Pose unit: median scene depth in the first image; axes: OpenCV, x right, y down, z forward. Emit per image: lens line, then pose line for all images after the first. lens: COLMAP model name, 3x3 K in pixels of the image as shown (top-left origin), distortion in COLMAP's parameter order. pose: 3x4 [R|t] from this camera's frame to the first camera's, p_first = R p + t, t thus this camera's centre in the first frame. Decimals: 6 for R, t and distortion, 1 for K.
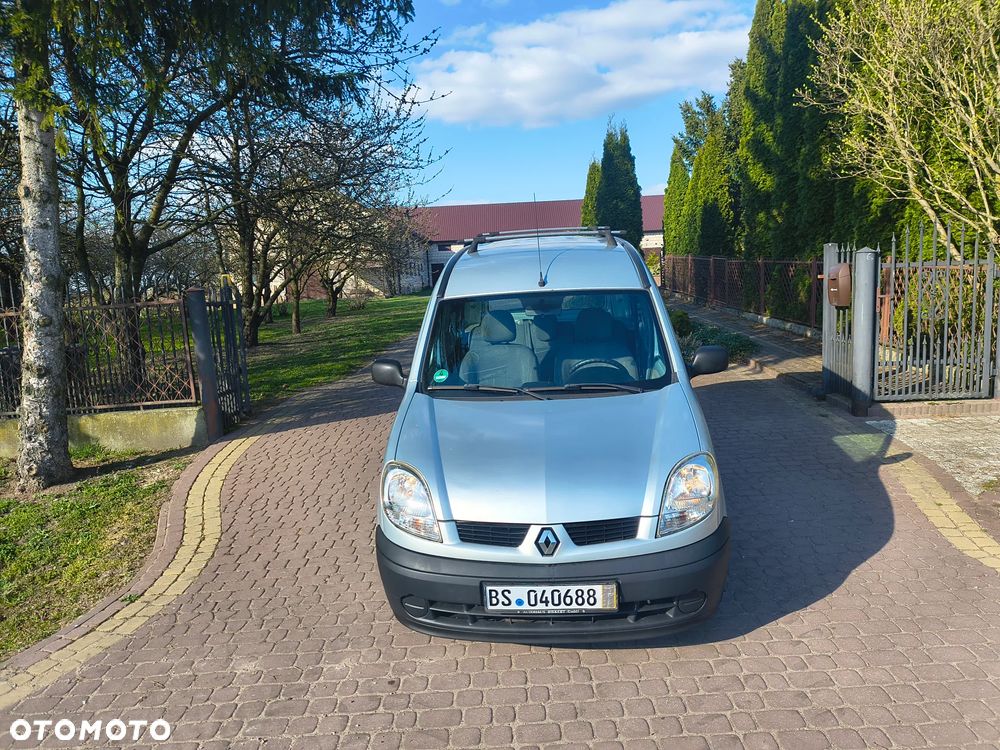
lens RADIAL K [[722.7, 0, 503.1], [0, 722.7, 365.4], [0, 0, 1]] dist [0.050710, -0.062189]
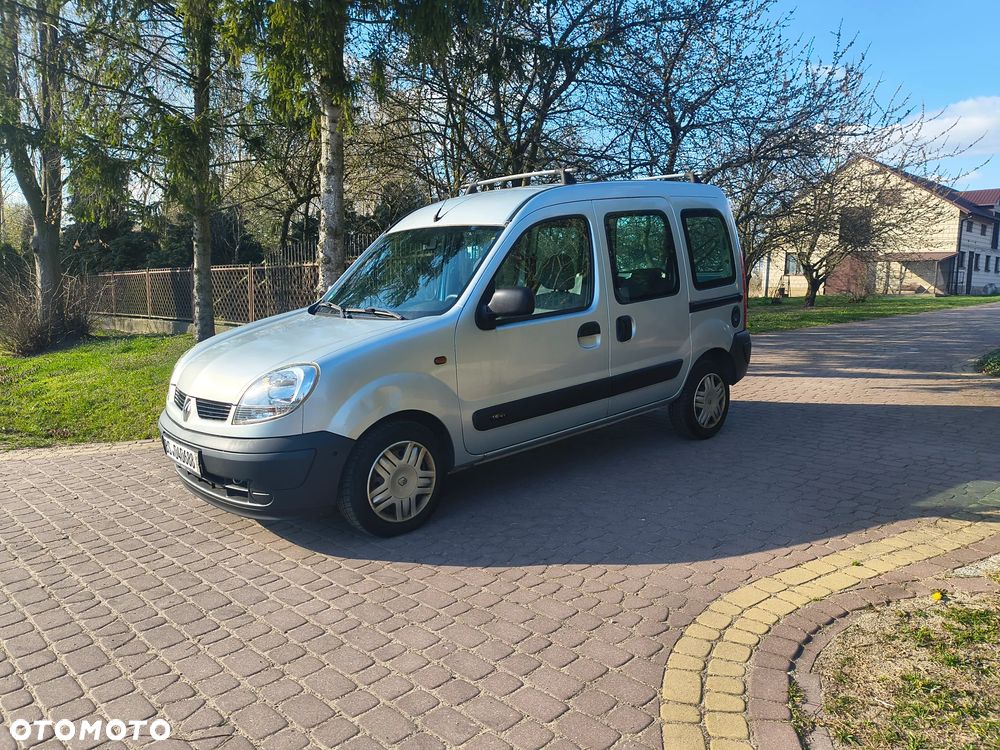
lens RADIAL K [[722.7, 0, 499.3], [0, 722.7, 377.9], [0, 0, 1]] dist [0.050710, -0.062189]
pose [[0.708486, 0.146773, -0.690294, 0.747947], [-0.129785, 0.988549, 0.076984, 0.016372], [0.693689, 0.035048, 0.719422, 0.283612]]
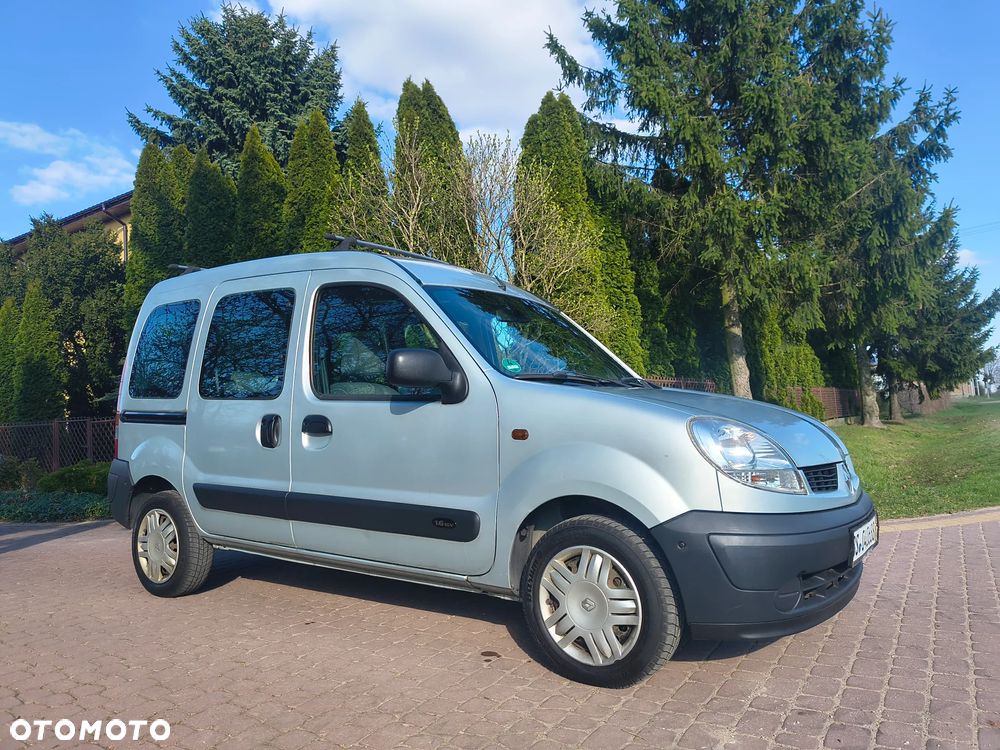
lens RADIAL K [[722.7, 0, 510.3], [0, 722.7, 373.7], [0, 0, 1]] dist [0.050710, -0.062189]
pose [[0.514200, 0.088376, 0.853105, -0.579550], [0.151777, 0.969602, -0.191926, 0.132860], [-0.844134, 0.228170, 0.485156, 0.518316]]
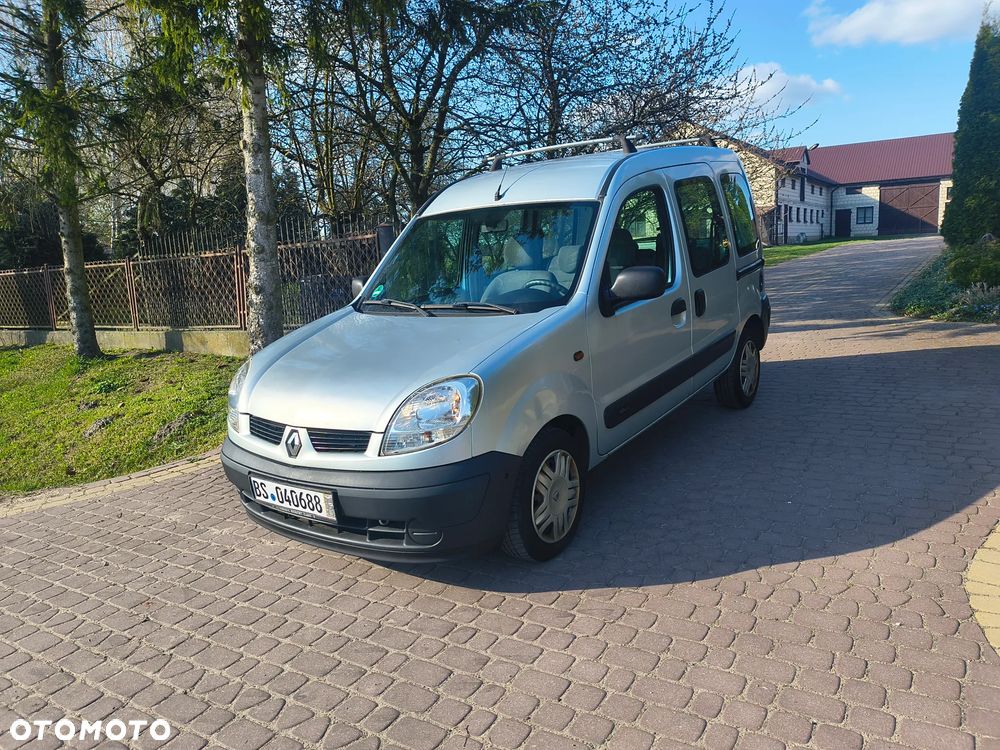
lens RADIAL K [[722.7, 0, 491.7], [0, 722.7, 371.8], [0, 0, 1]] dist [0.050710, -0.062189]
pose [[0.844741, 0.090635, -0.527445, 0.481652], [-0.052839, 0.994864, 0.086331, 0.025054], [0.532561, -0.045058, 0.845192, 0.175763]]
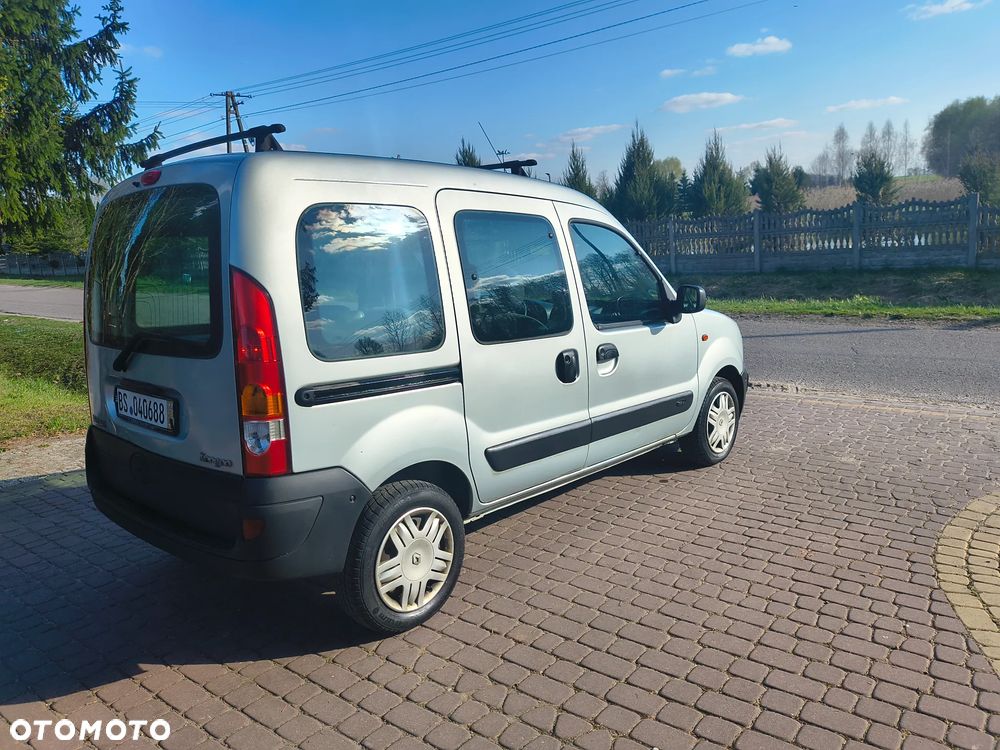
lens RADIAL K [[722.7, 0, 488.4], [0, 722.7, 365.6], [0, 0, 1]] dist [0.050710, -0.062189]
pose [[-0.770308, -0.012223, 0.637554, -0.480748], [0.194428, 0.947707, 0.253080, -0.172533], [-0.607308, 0.318908, -0.727650, 1.610010]]
